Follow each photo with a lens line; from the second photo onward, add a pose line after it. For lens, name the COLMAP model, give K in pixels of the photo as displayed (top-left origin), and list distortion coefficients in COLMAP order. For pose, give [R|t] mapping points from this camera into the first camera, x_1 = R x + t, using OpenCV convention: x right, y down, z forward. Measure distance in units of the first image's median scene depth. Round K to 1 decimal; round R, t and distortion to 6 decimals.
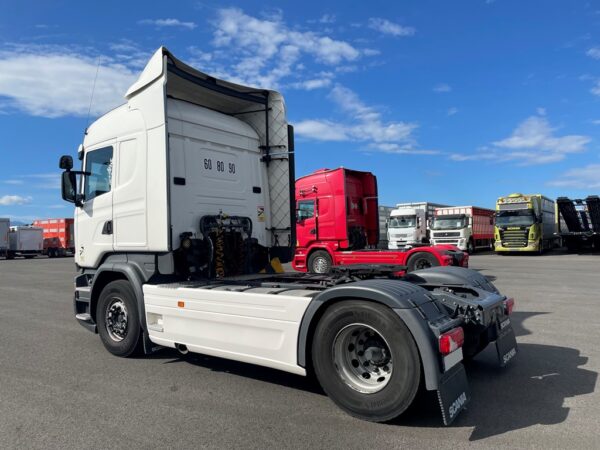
lens RADIAL K [[456.6, 0, 299.6], [0, 456.6, 227.0], [0, 0, 1]] dist [0.102462, -0.131168]
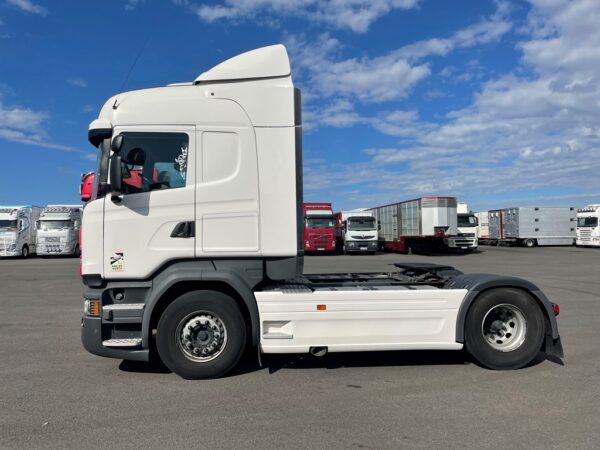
lens RADIAL K [[456.6, 0, 299.6], [0, 456.6, 227.0], [0, 0, 1]] dist [0.102462, -0.131168]
pose [[0.726196, 0.026633, 0.686971, -0.911173], [-0.021778, 0.999639, -0.015733, 0.005856], [-0.687142, -0.003536, 0.726514, 0.269460]]
